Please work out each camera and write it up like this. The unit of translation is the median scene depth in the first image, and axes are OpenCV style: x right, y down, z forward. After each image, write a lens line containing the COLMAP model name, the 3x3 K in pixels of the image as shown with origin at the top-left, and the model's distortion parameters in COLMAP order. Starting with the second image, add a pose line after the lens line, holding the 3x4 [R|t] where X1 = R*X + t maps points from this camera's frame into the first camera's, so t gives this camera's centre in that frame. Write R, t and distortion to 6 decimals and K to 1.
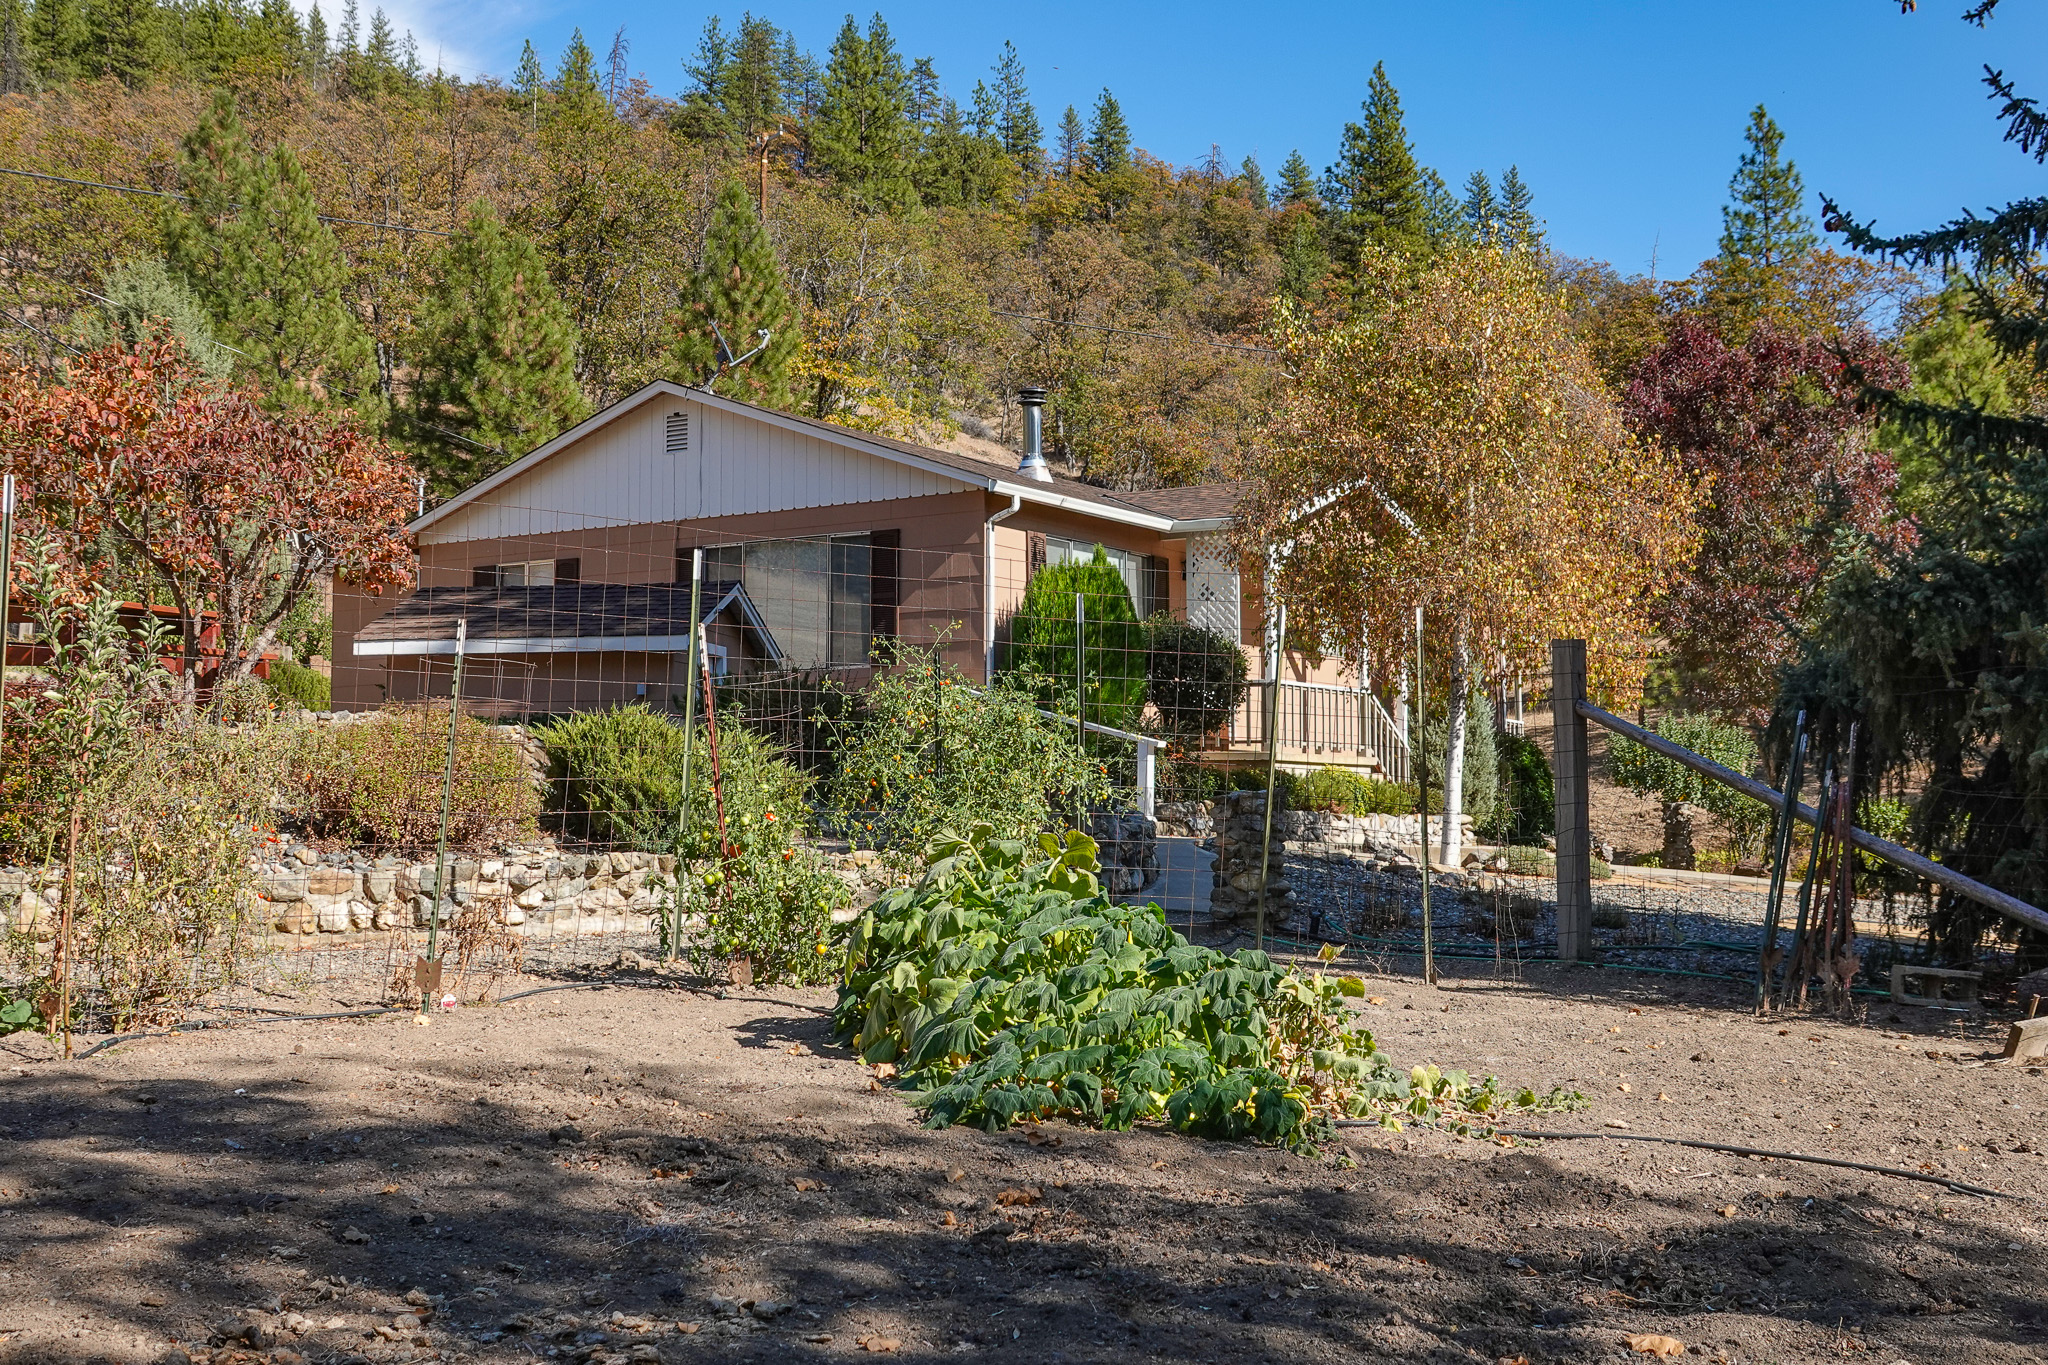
lens RADIAL K [[2250.0, 0, 1024.0], [0, 2250.0, 682.5], [0, 0, 1]] dist [0.016735, -0.011428]
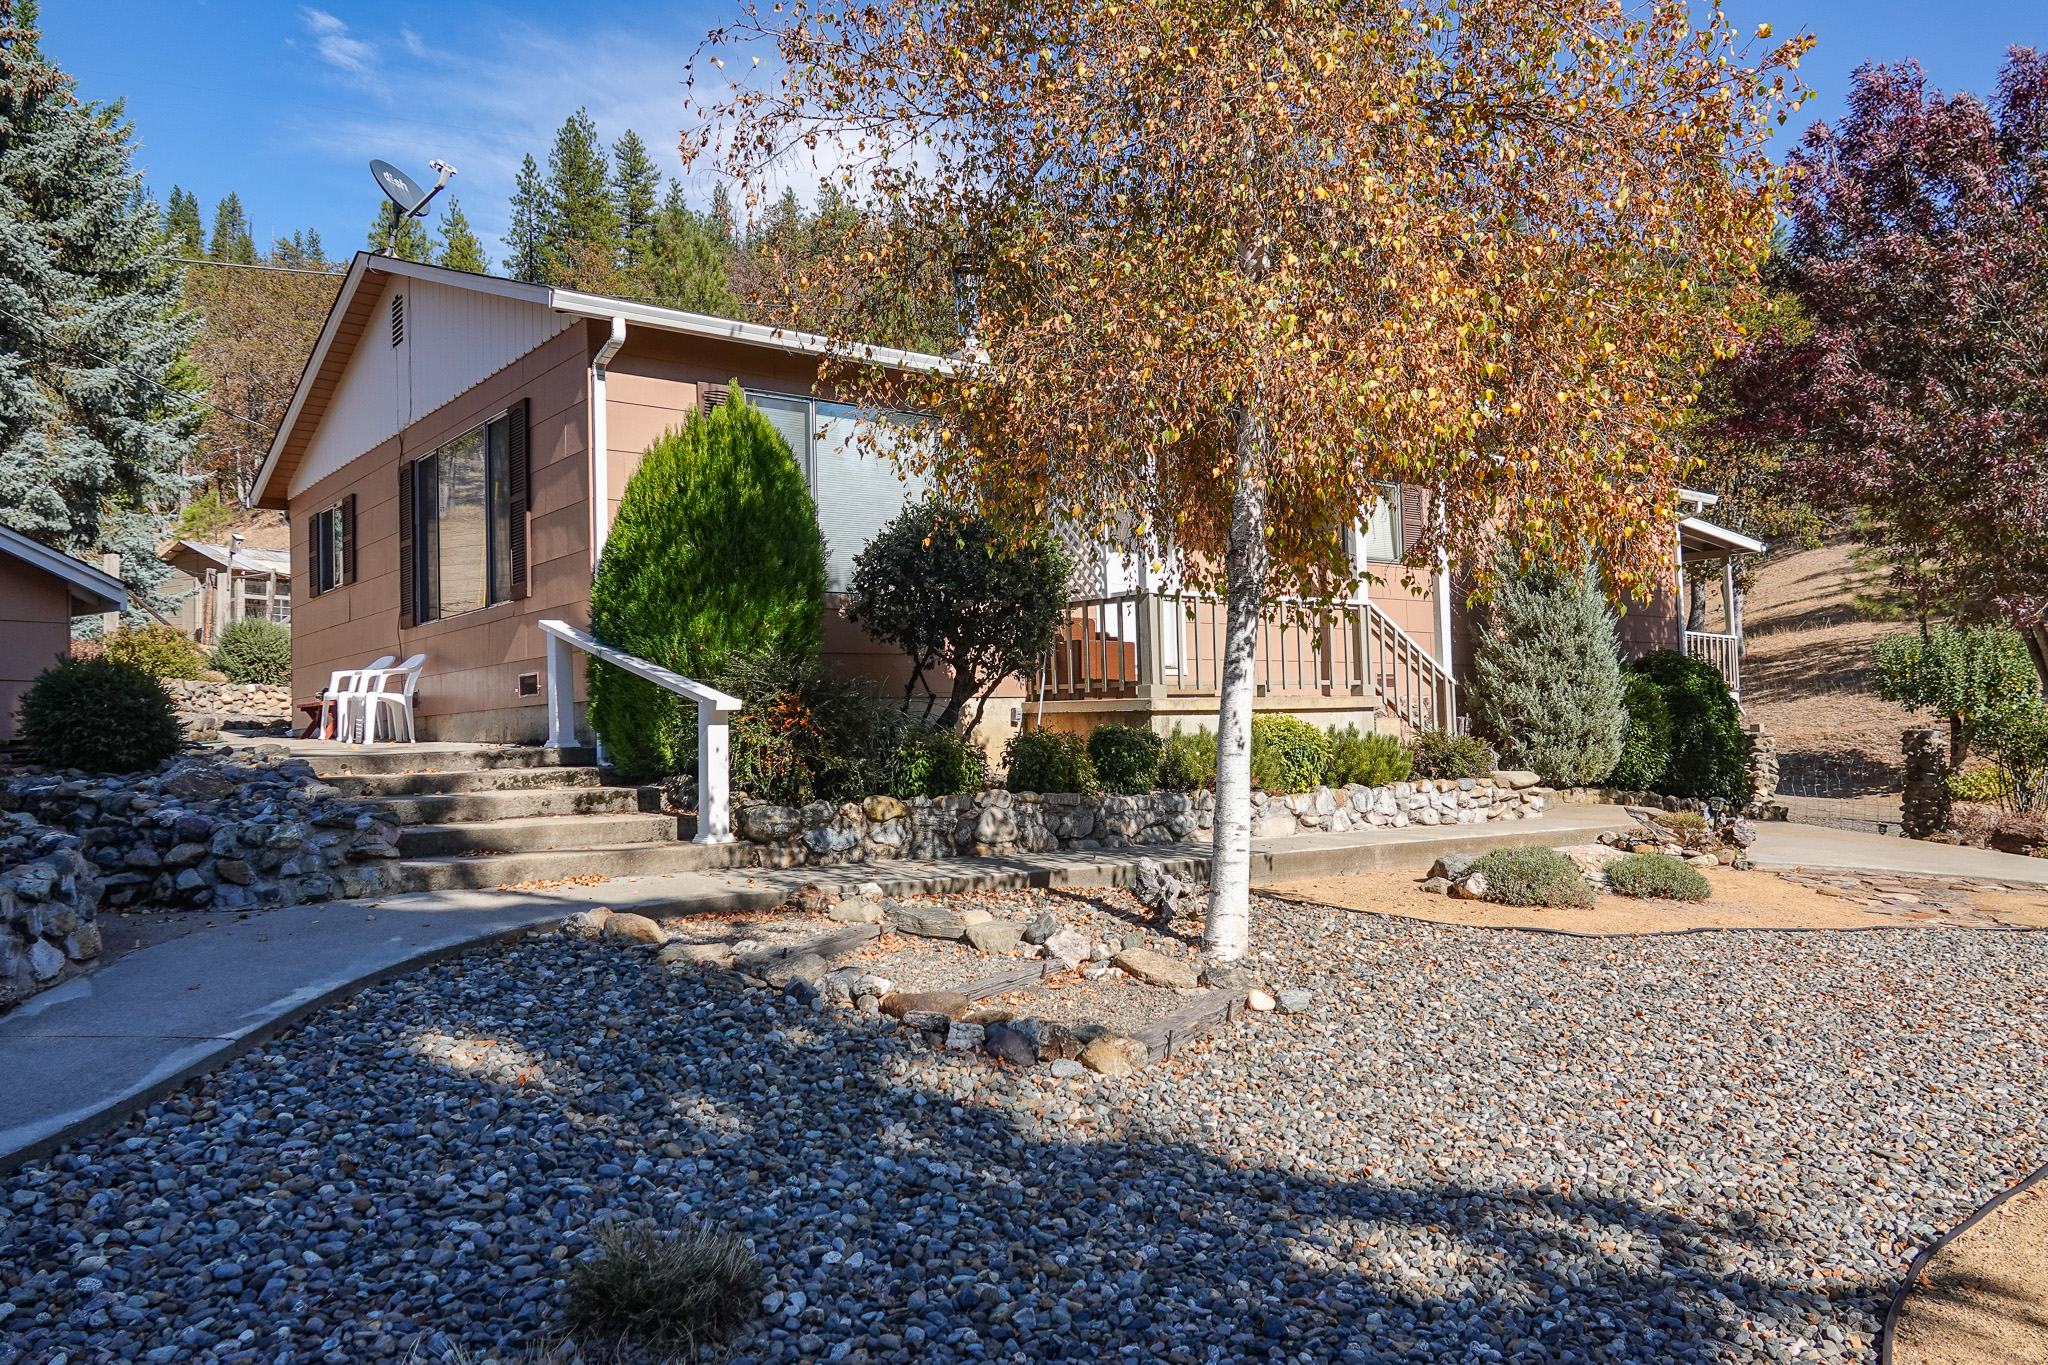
lens RADIAL K [[1492.1, 0, 1025.8], [0, 1492.1, 619.2], [0, 0, 1]] dist [0.001638, 0.000814]
pose [[0.951647, -0.054451, -0.302329, 0.082864], [0.050533, 0.998506, -0.020771, 0.005820], [0.303009, 0.004489, 0.952977, 0.229922]]
